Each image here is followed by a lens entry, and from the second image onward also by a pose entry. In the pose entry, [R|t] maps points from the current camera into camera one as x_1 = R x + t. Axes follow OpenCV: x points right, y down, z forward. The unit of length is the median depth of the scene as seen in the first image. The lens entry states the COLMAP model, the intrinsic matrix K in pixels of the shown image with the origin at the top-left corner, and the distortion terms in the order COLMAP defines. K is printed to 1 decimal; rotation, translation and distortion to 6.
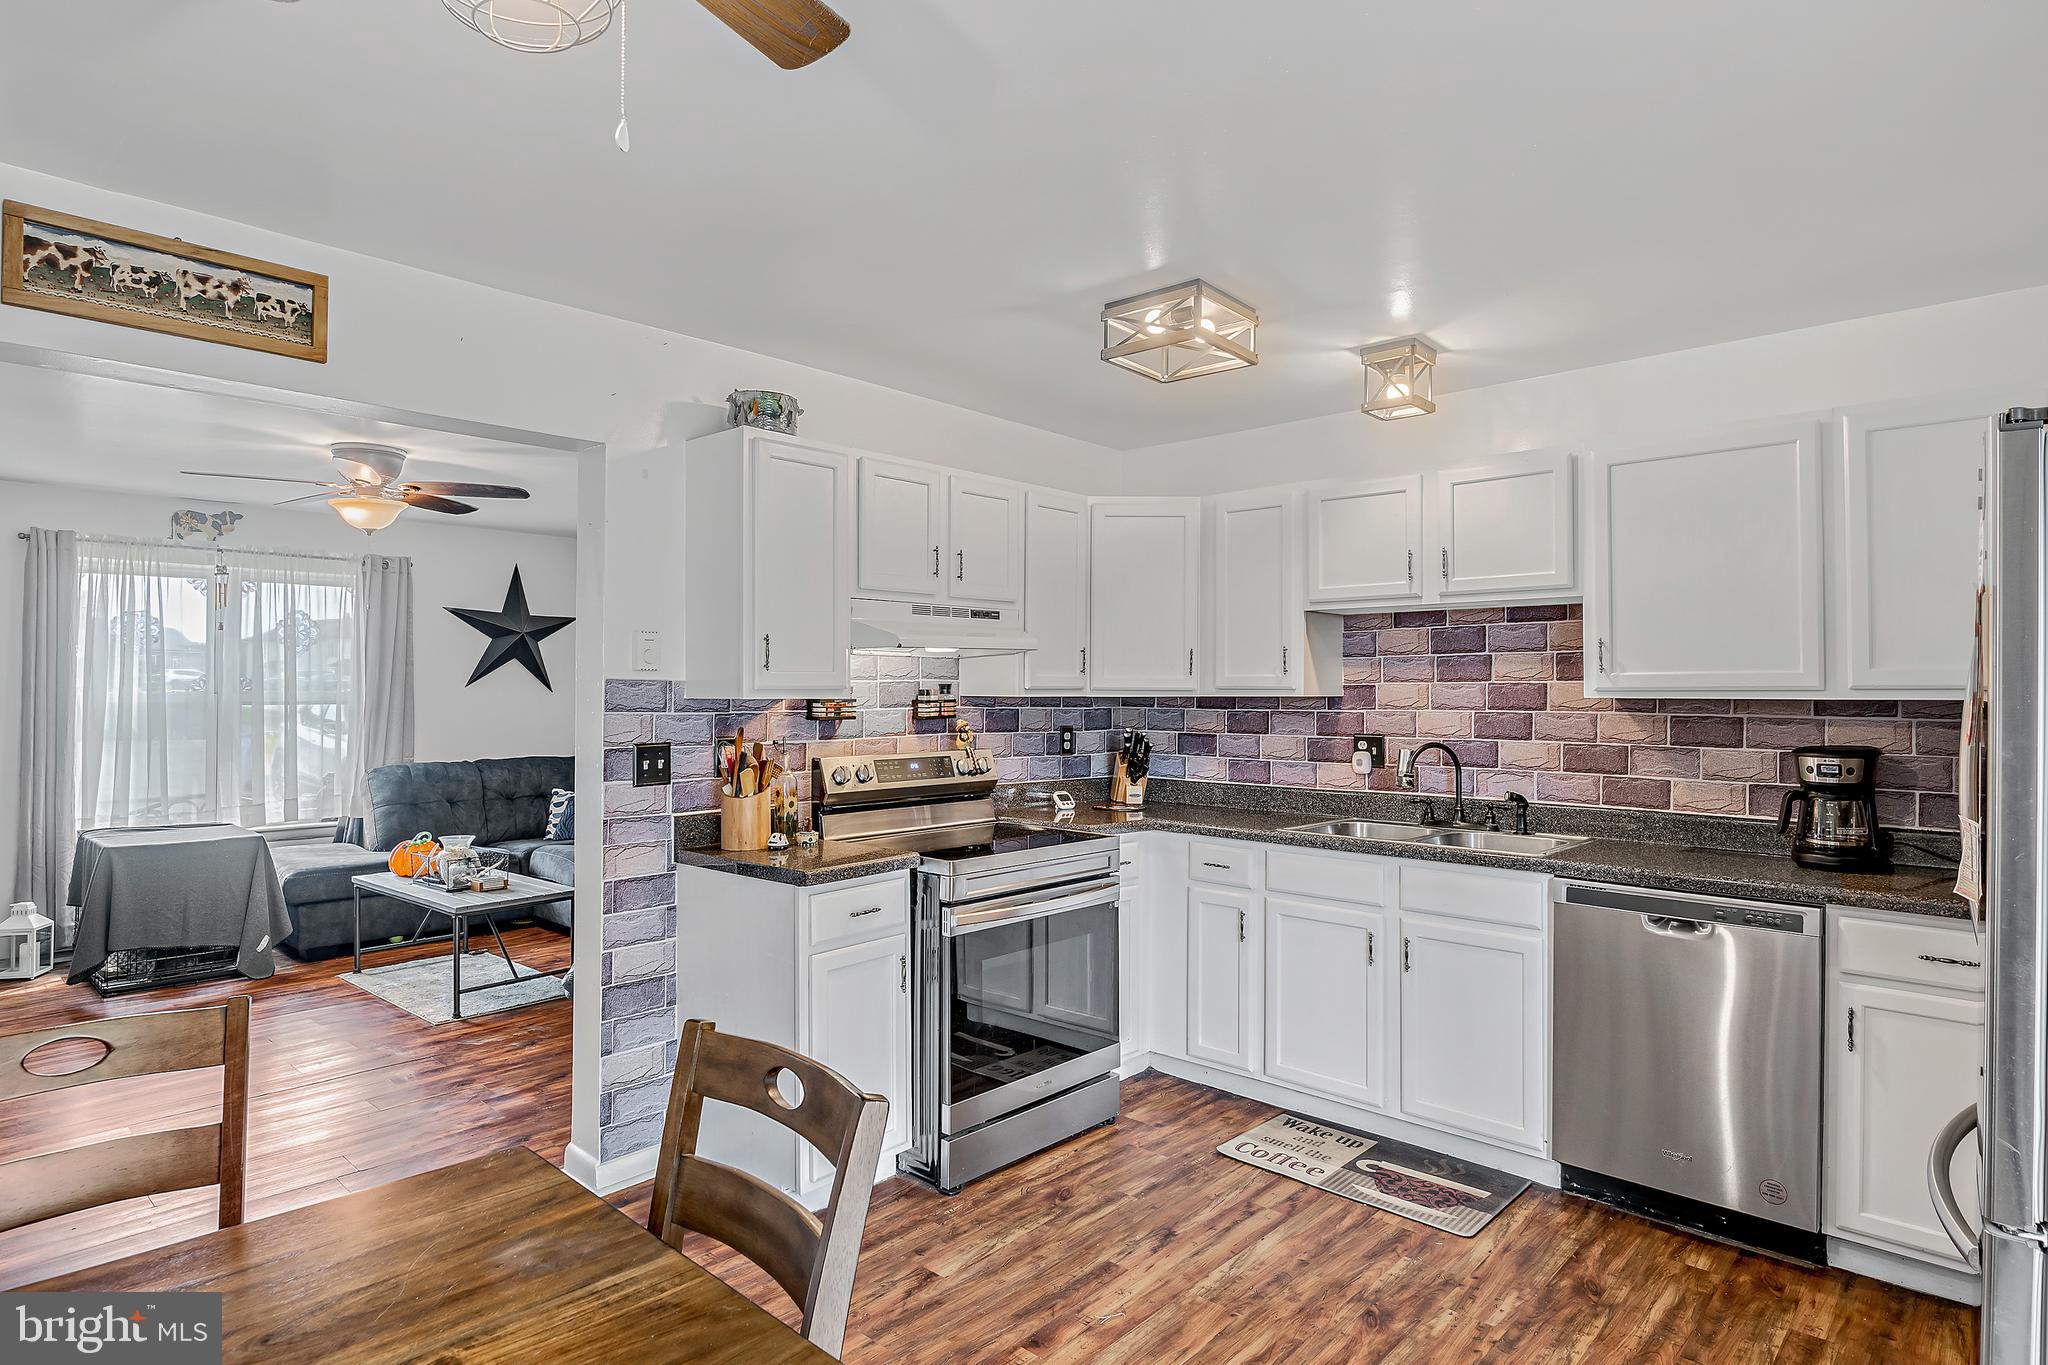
lens RADIAL K [[1091.8, 0, 985.3], [0, 1091.8, 672.8], [0, 0, 1]] dist [0.004471, -0.003630]
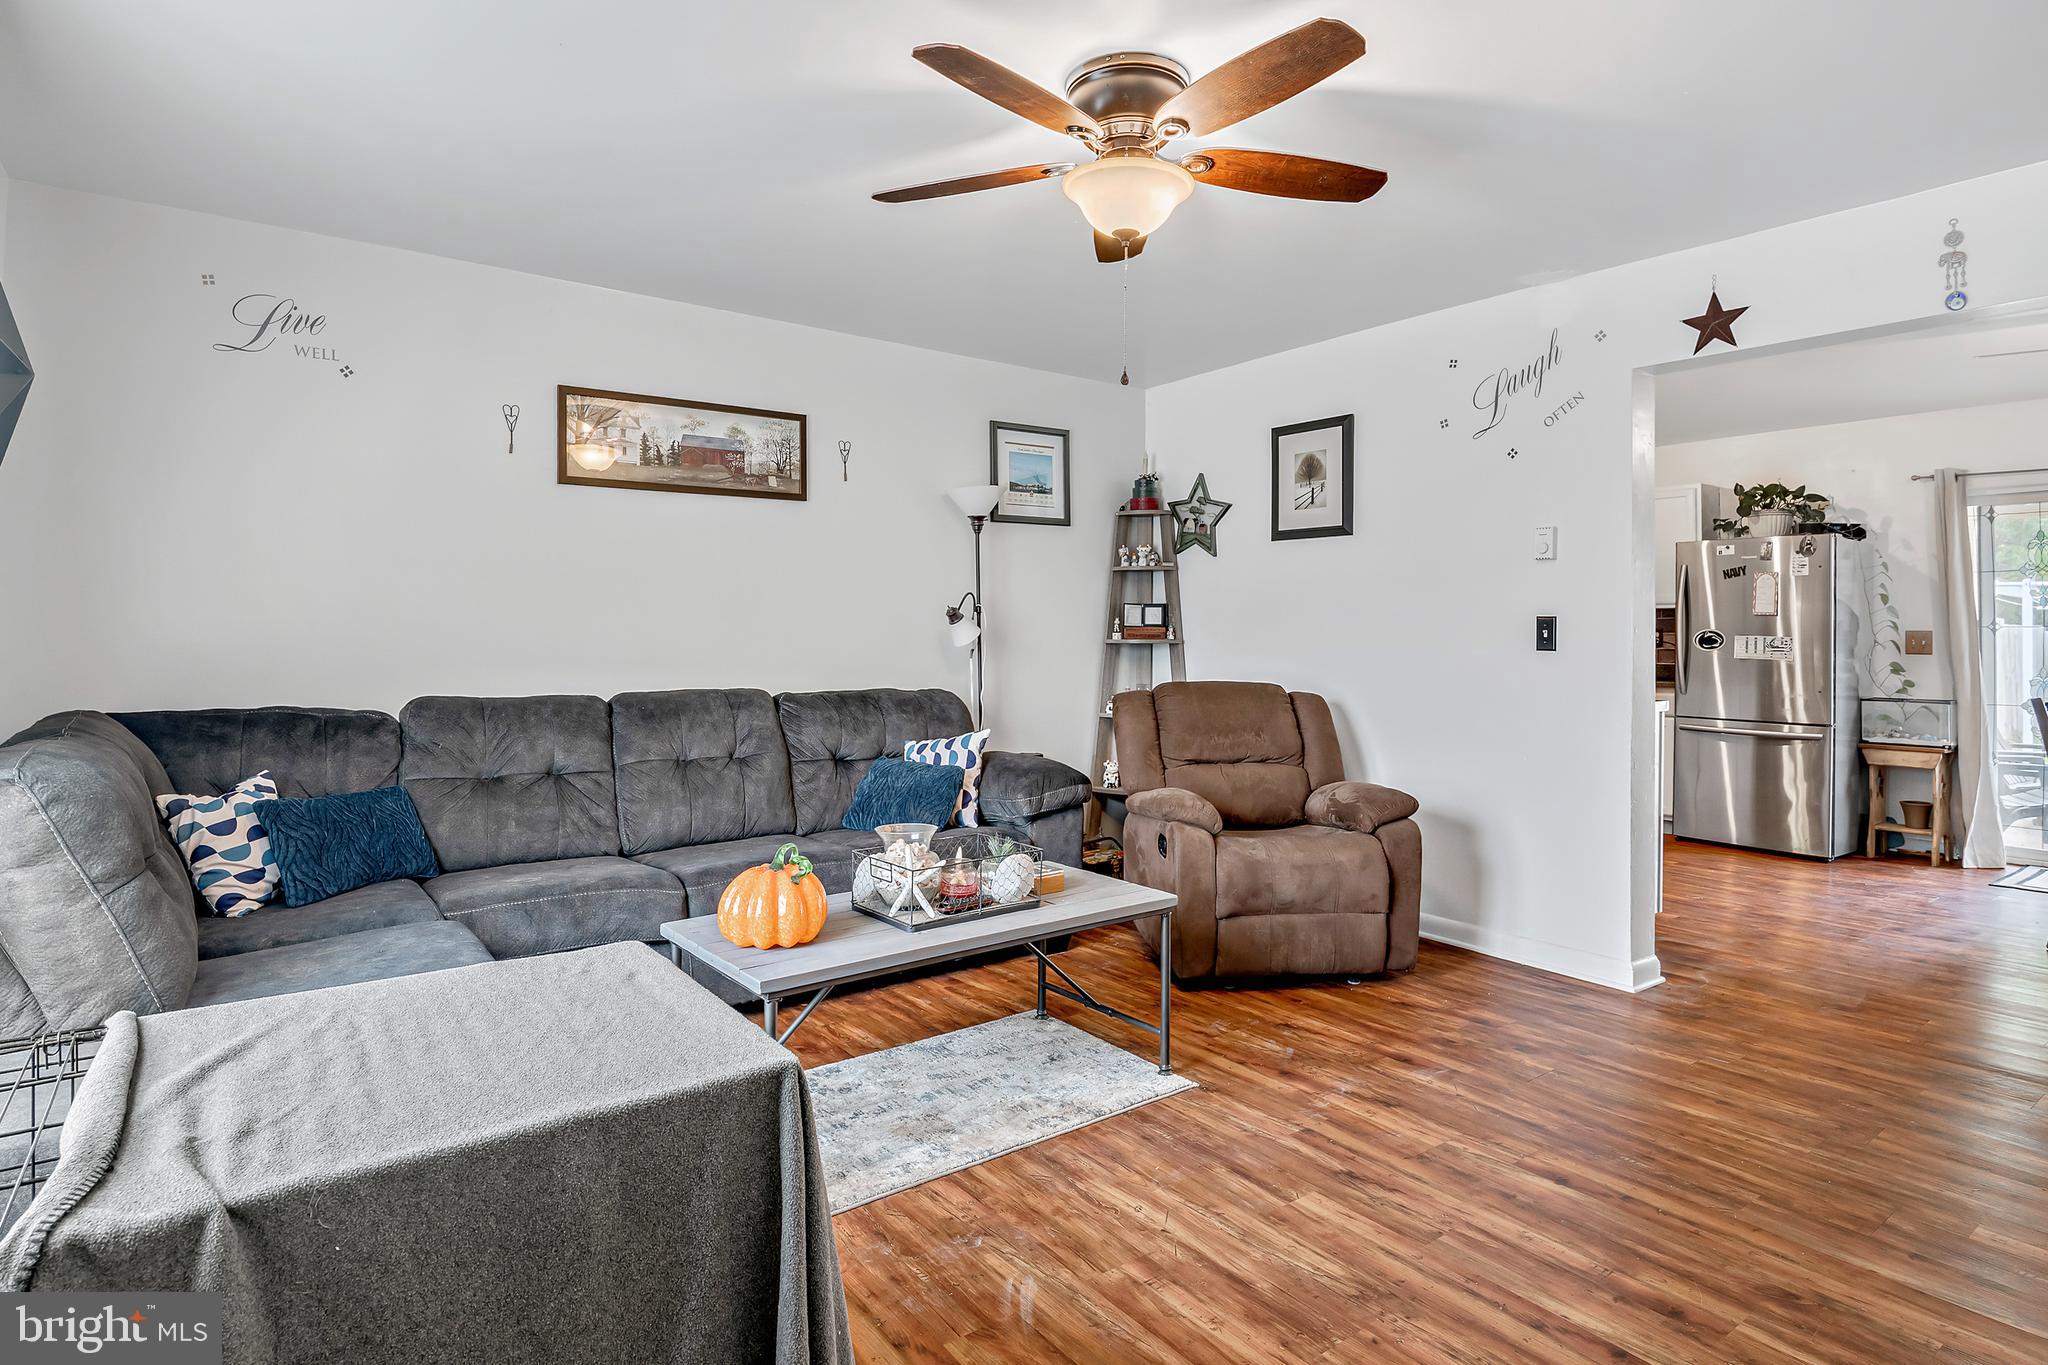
lens RADIAL K [[1091.8, 0, 1016.8], [0, 1091.8, 623.2], [0, 0, 1]] dist [0.004471, -0.003630]
pose [[0.185679, 0.012865, 0.982526, -0.924771], [-0.022865, 0.999700, -0.008769, 0.053427], [-0.982344, -0.020837, 0.185917, 0.804448]]
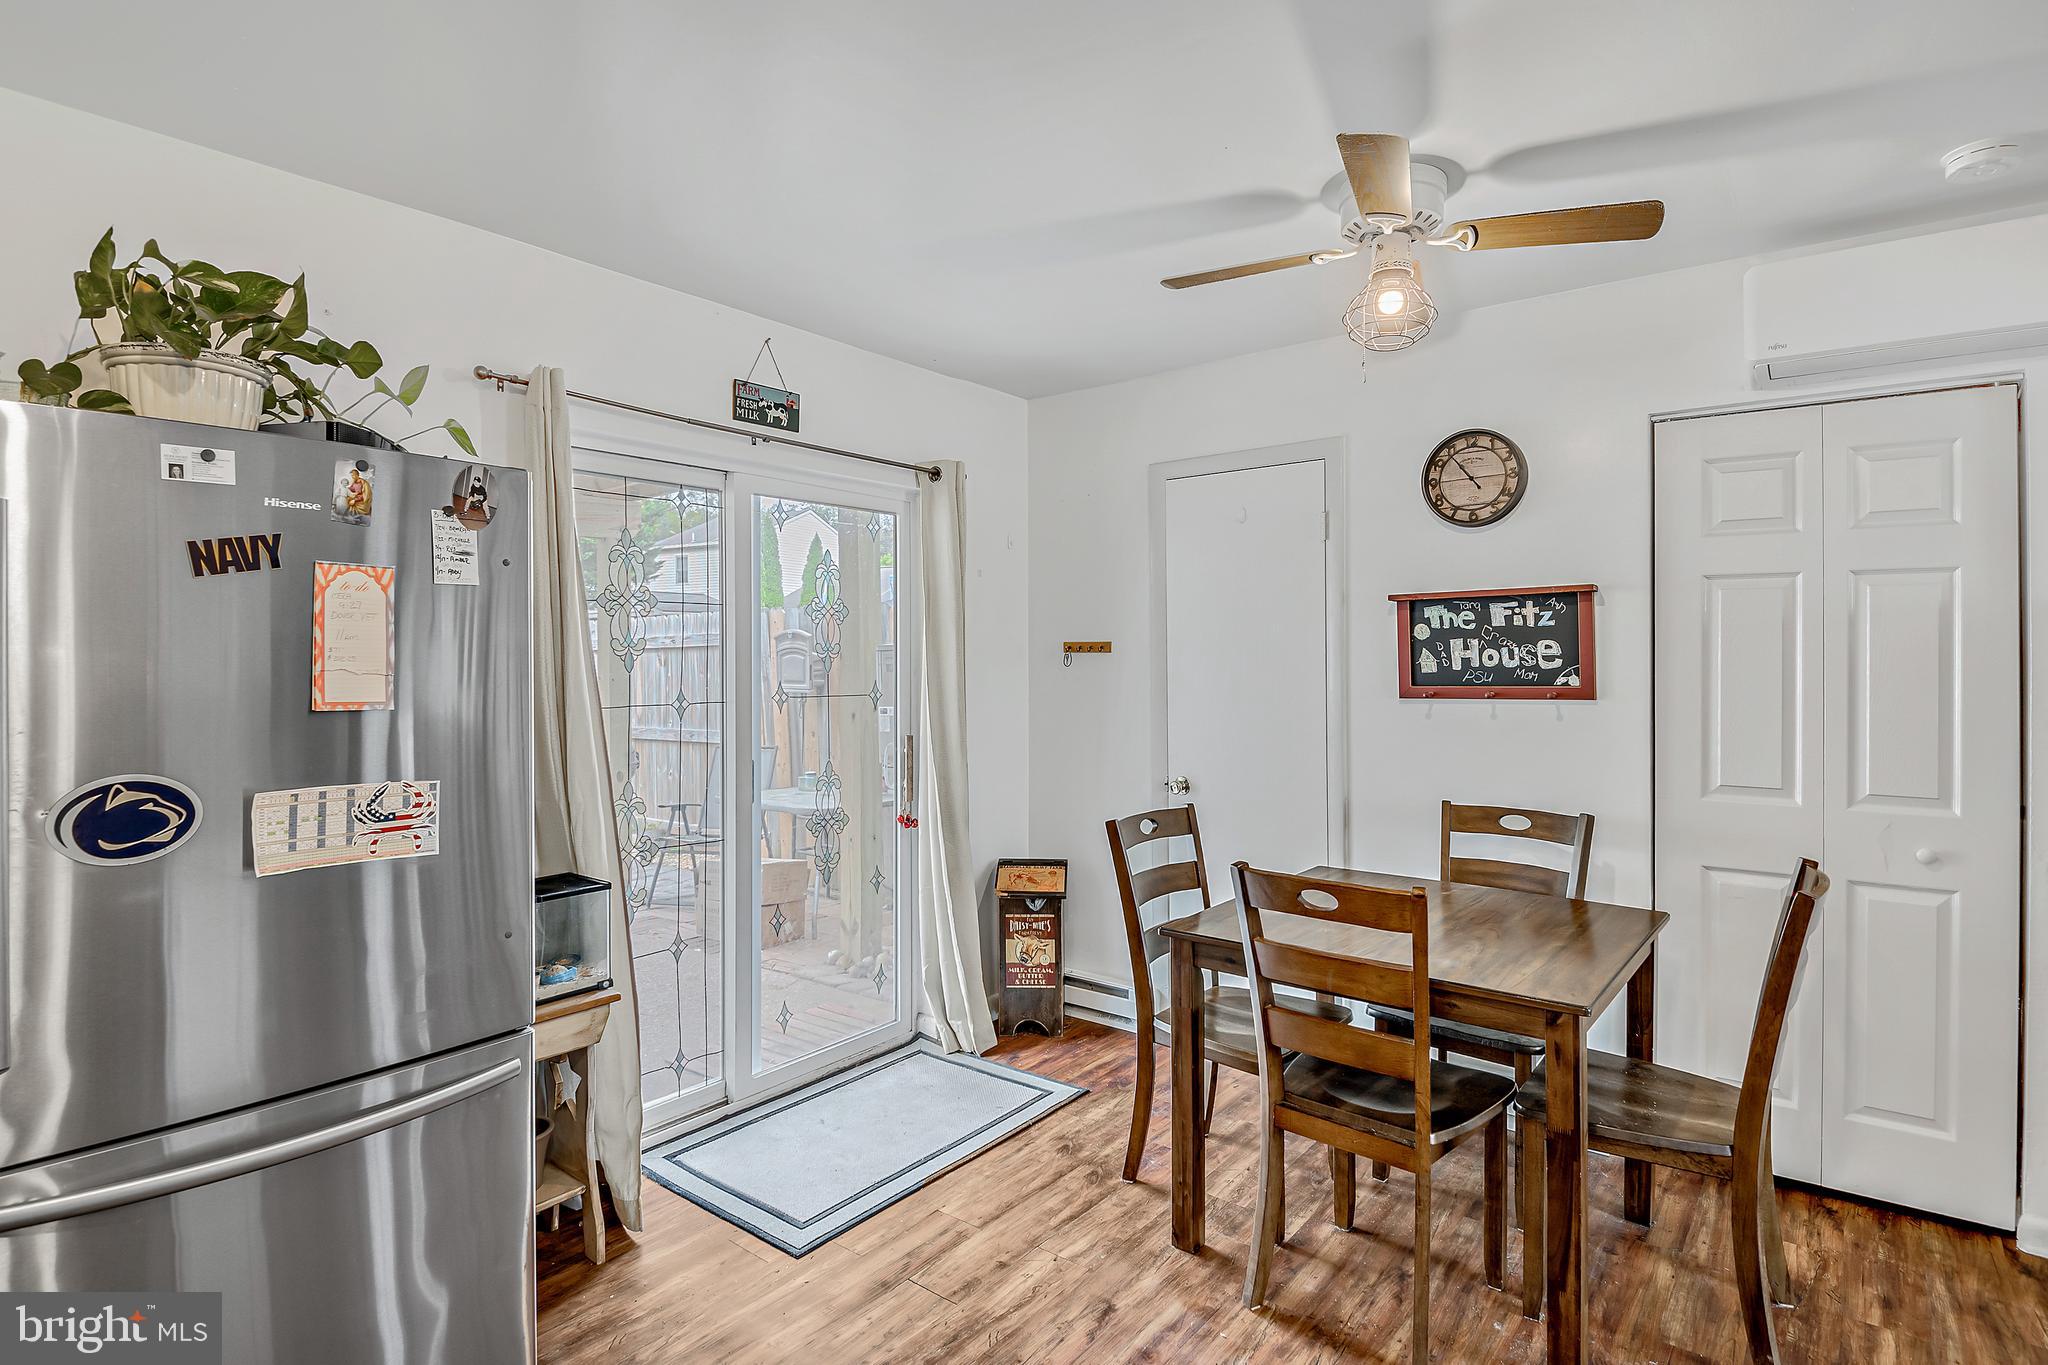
lens RADIAL K [[1046.9, 0, 1001.7], [0, 1046.9, 649.6], [0, 0, 1]] dist [0.006581, -0.004409]
pose [[-0.997309, 0.002297, -0.073272, 0.104427], [0.003587, 0.999841, -0.017488, 0.007387], [0.073220, -0.017704, -0.997159, 0.596995]]
